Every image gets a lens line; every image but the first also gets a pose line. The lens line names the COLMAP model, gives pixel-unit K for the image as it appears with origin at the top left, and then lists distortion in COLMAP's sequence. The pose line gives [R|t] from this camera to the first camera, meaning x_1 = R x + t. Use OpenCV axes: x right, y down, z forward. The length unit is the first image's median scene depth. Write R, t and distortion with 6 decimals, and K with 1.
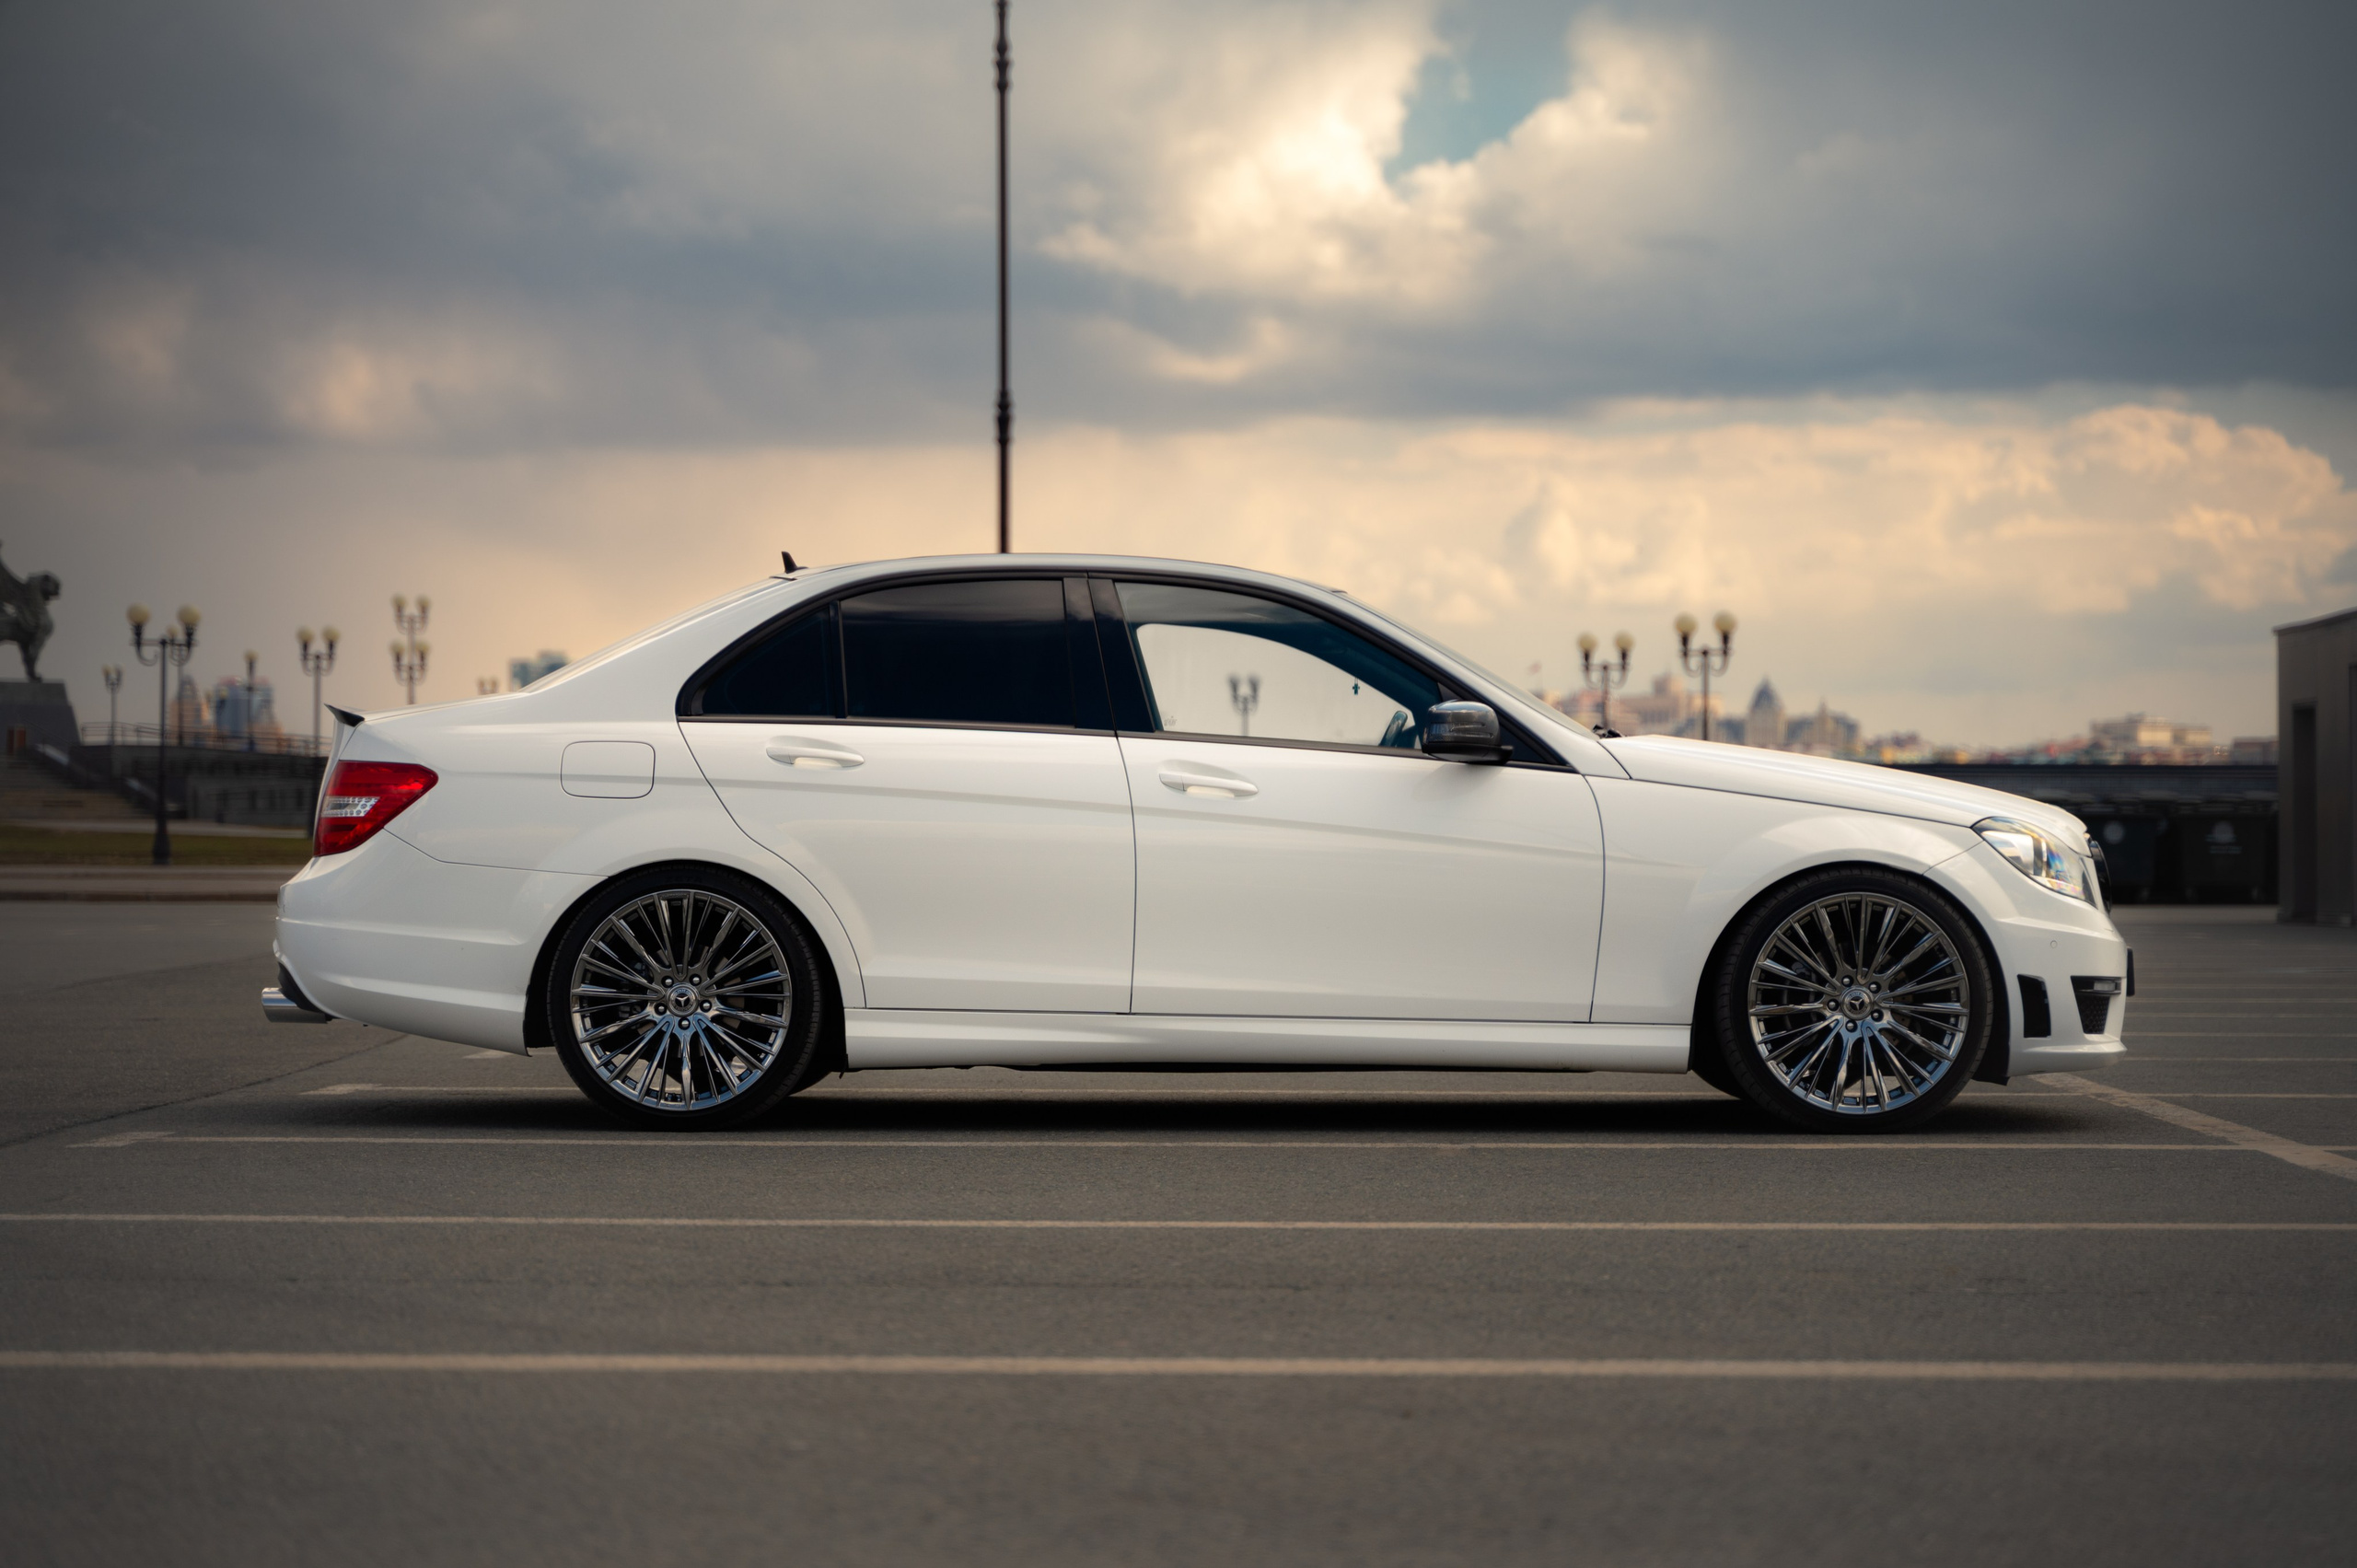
lens RADIAL K [[4869.9, 0, 1178.5], [0, 4869.9, 784.0], [0, 0, 1]] dist [0.034307, 0.011429]
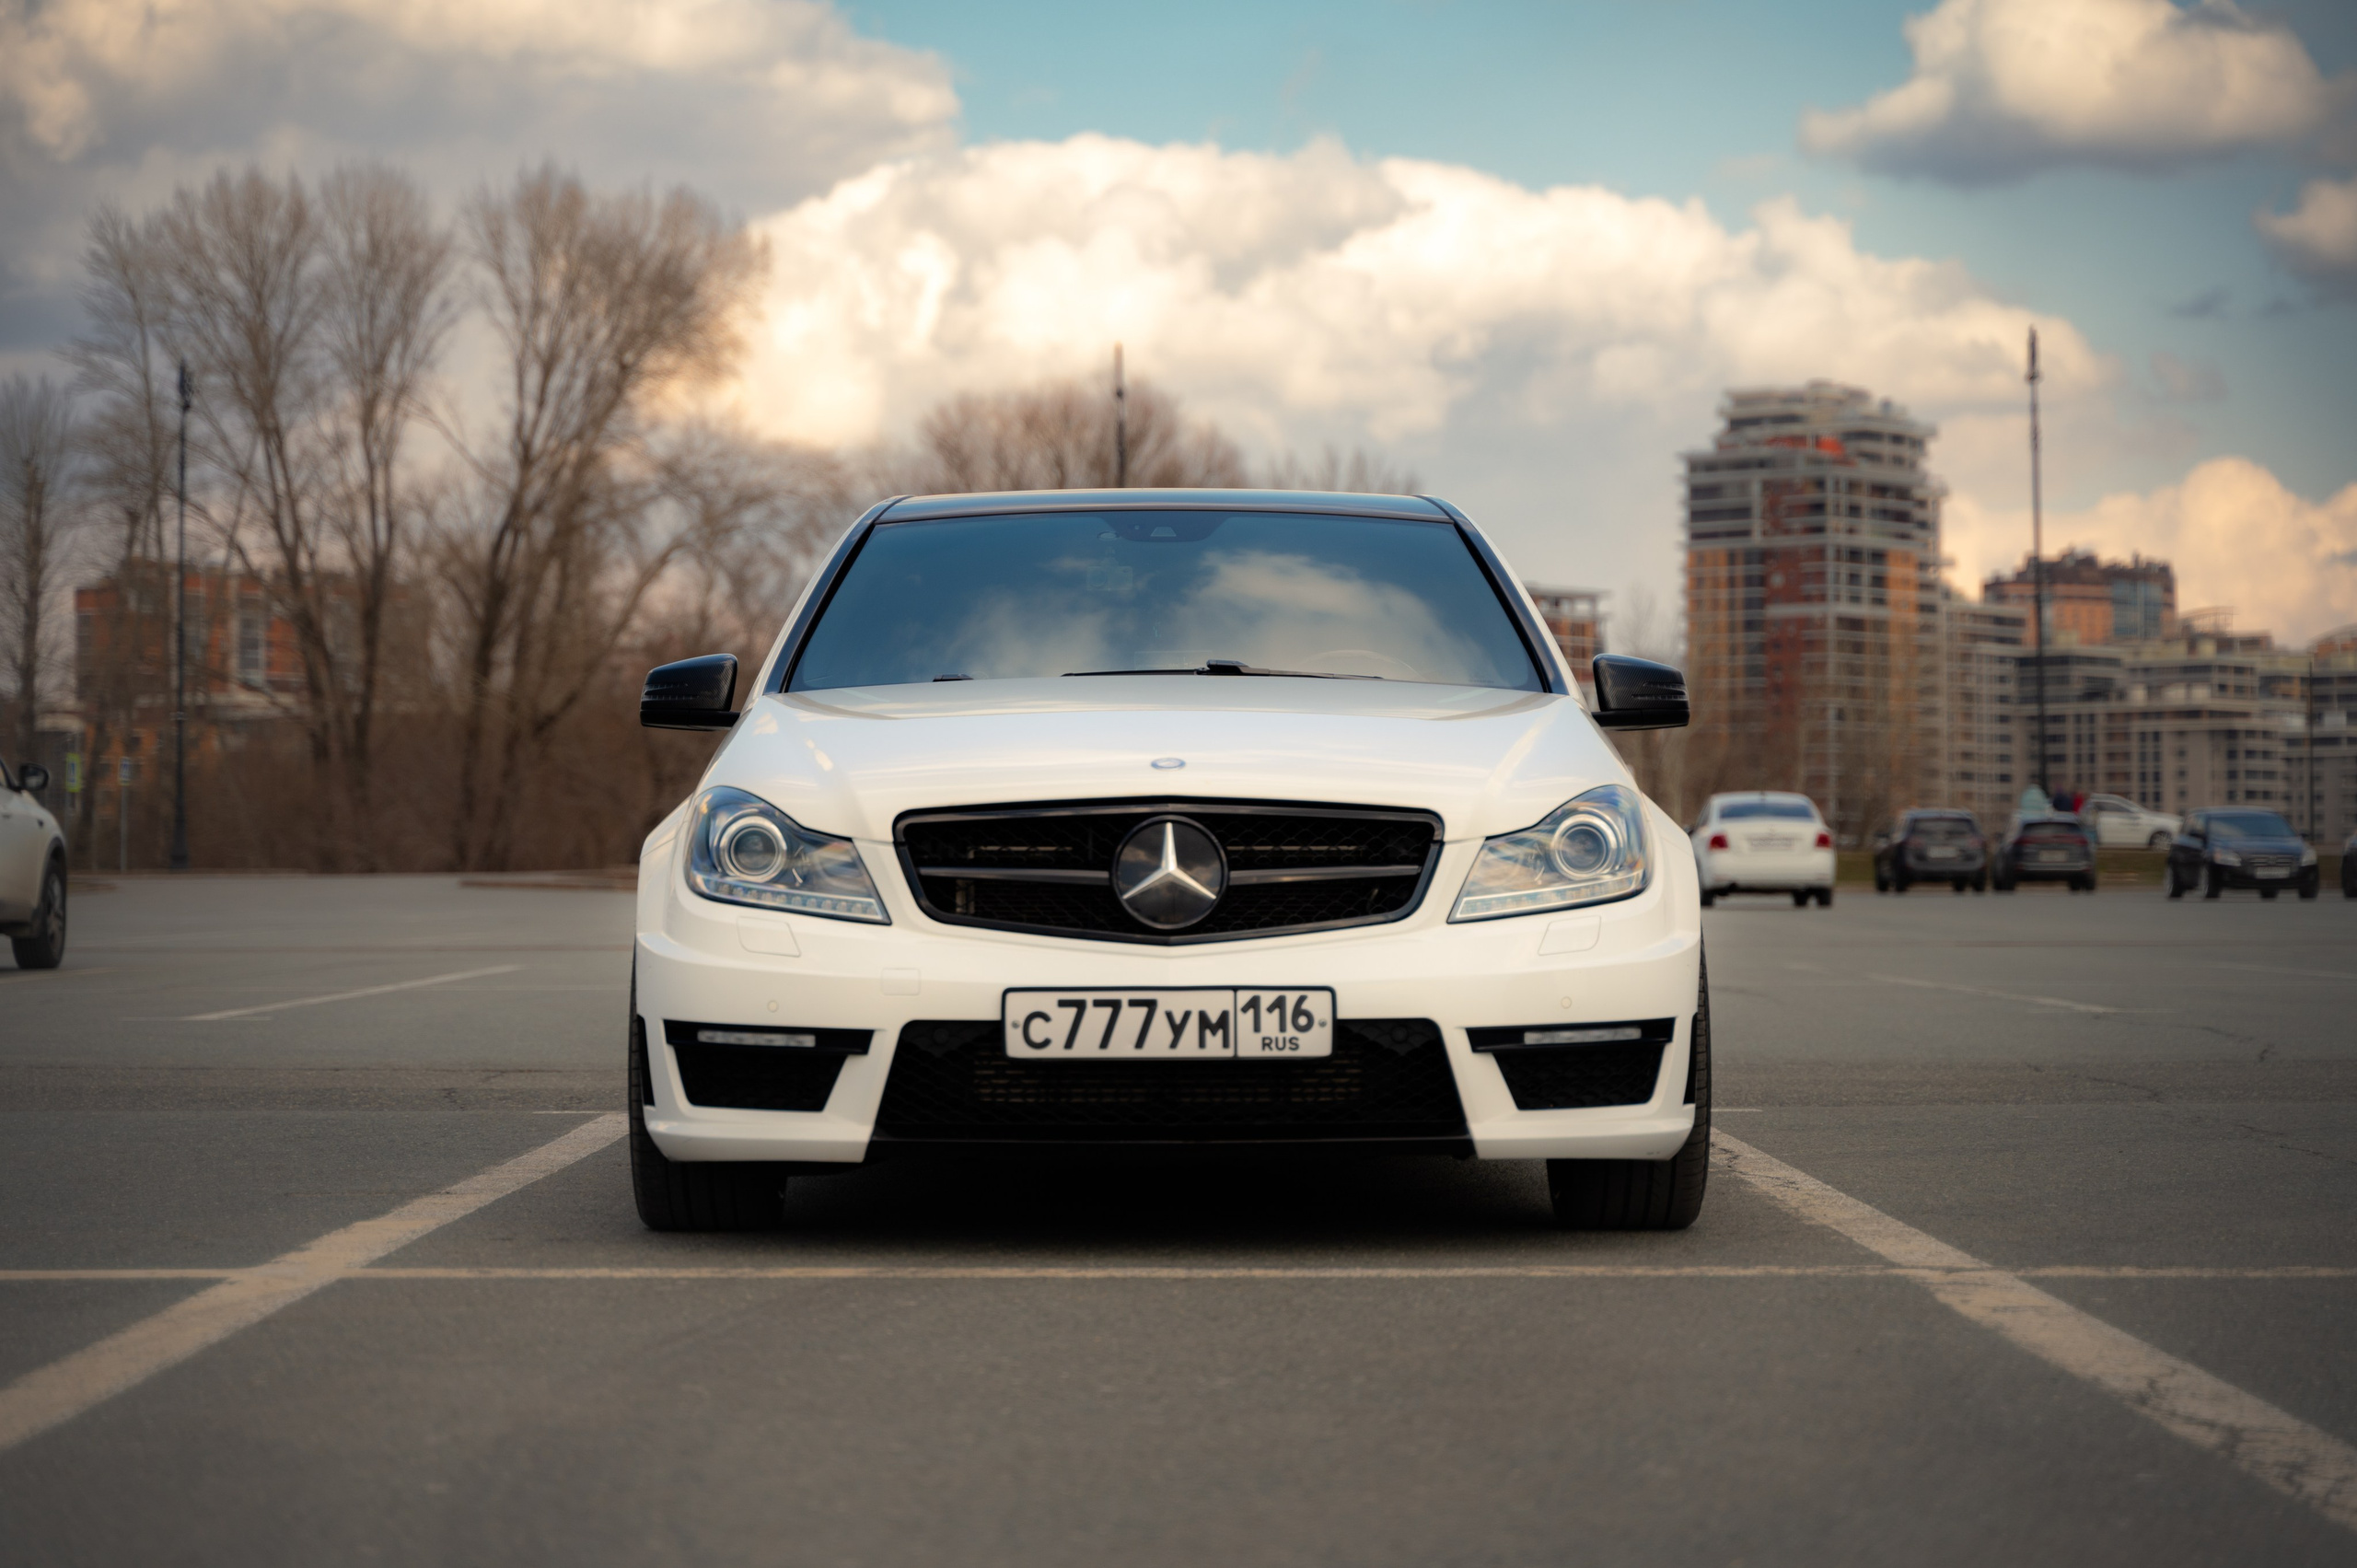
lens RADIAL K [[4975.6, 0, 1178.5], [0, 4975.6, 784.0], [0, 0, 1]] dist [0.024914, -0.639420]
pose [[0.014684, -0.019179, -0.999708, 0.882508], [0.018722, 0.999646, -0.018903, 0.021024], [0.999717, -0.018439, 0.015038, 1.064118]]
